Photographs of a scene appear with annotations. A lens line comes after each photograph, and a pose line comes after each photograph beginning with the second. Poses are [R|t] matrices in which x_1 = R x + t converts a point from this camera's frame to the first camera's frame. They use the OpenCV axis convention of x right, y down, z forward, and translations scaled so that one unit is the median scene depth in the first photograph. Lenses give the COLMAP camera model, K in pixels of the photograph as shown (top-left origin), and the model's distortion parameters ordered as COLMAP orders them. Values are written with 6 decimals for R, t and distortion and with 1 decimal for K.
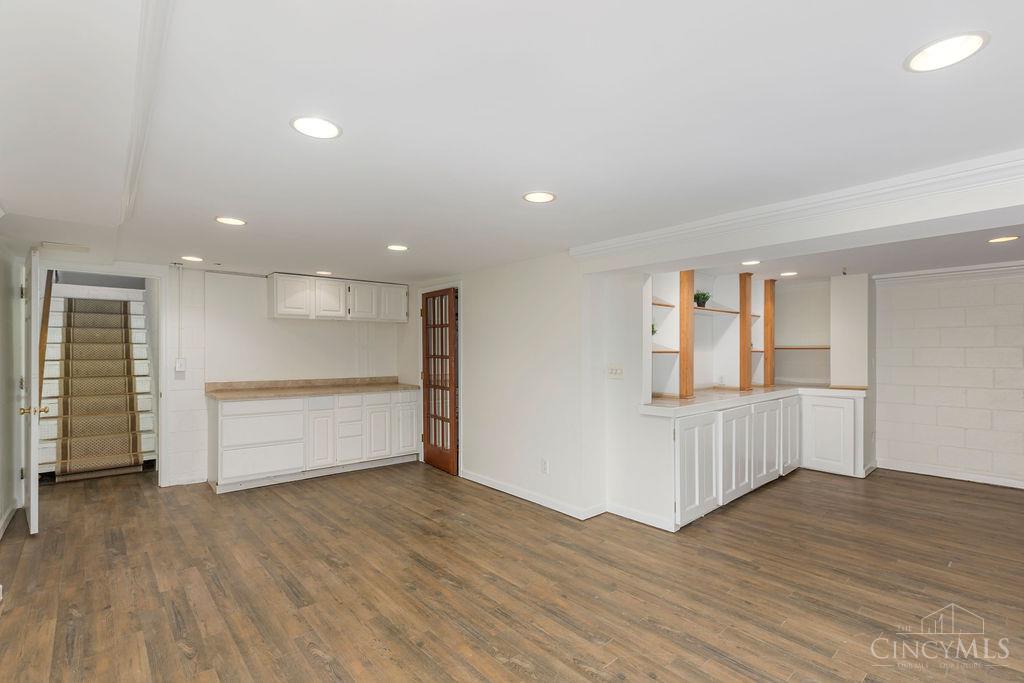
lens RADIAL K [[468.1, 0, 520.6], [0, 468.1, 342.5], [0, 0, 1]] dist [-0.001182, -0.000258]
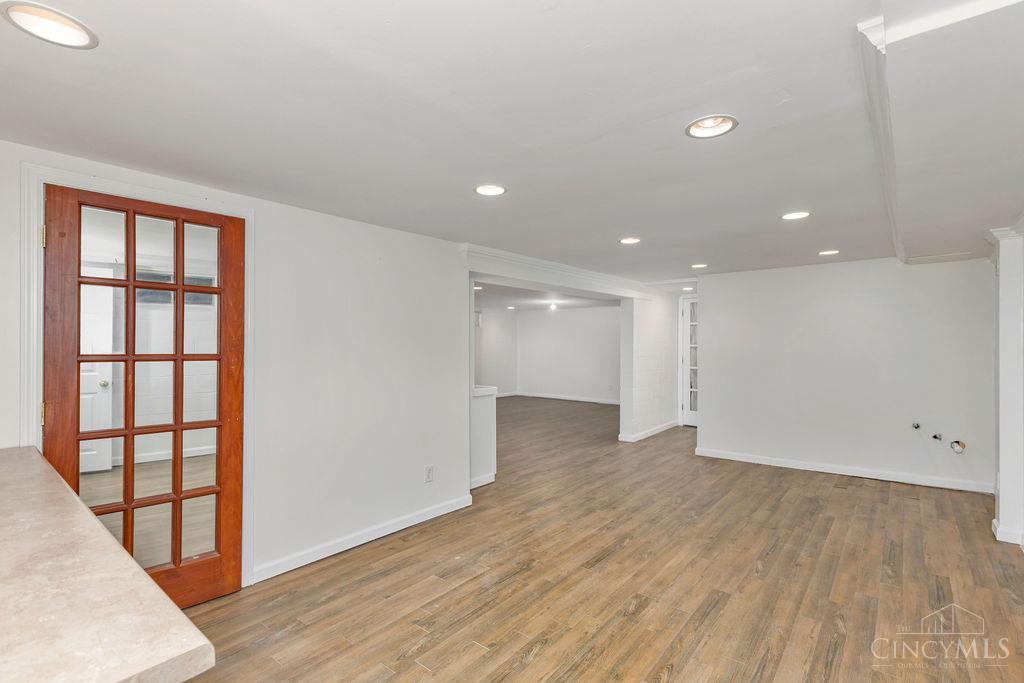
lens RADIAL K [[468.1, 0, 520.6], [0, 468.1, 342.5], [0, 0, 1]] dist [-0.001182, -0.000258]
pose [[-0.147226, 0.002327, 0.989100, -1.193131], [-0.017302, 0.999838, -0.004928, 0.023195], [-0.988952, -0.017839, -0.147162, 1.354713]]
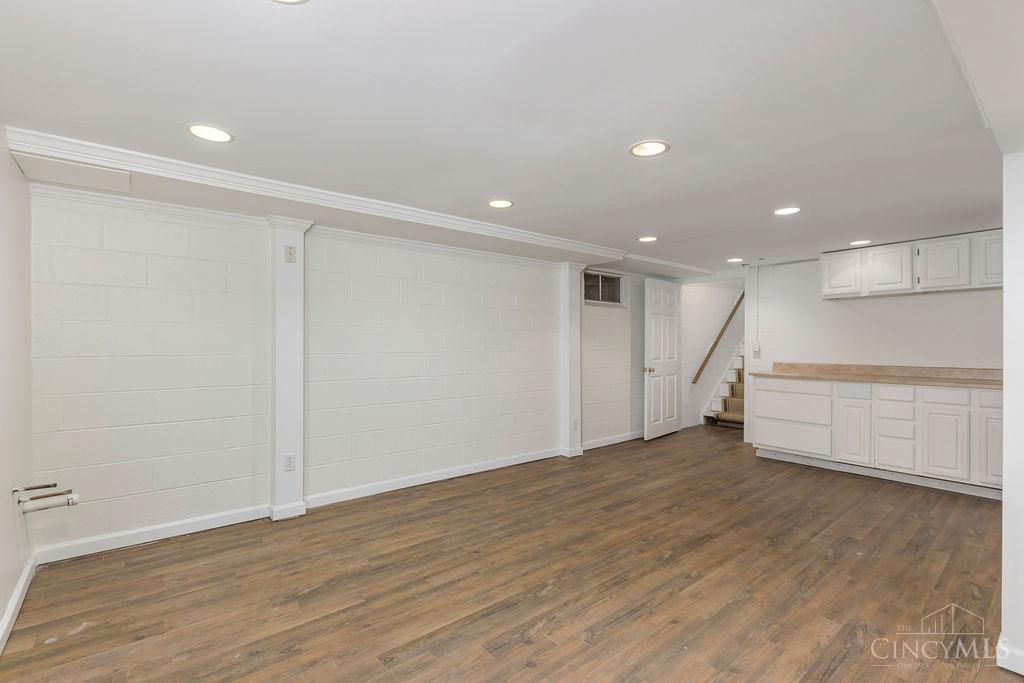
lens RADIAL K [[468.1, 0, 520.6], [0, 468.1, 342.5], [0, 0, 1]] dist [-0.001182, -0.000258]
pose [[-0.036529, -0.004242, -0.999324, 0.813947], [0.020434, 0.999779, -0.004991, 0.050050], [0.999124, -0.020603, -0.036434, 0.686672]]
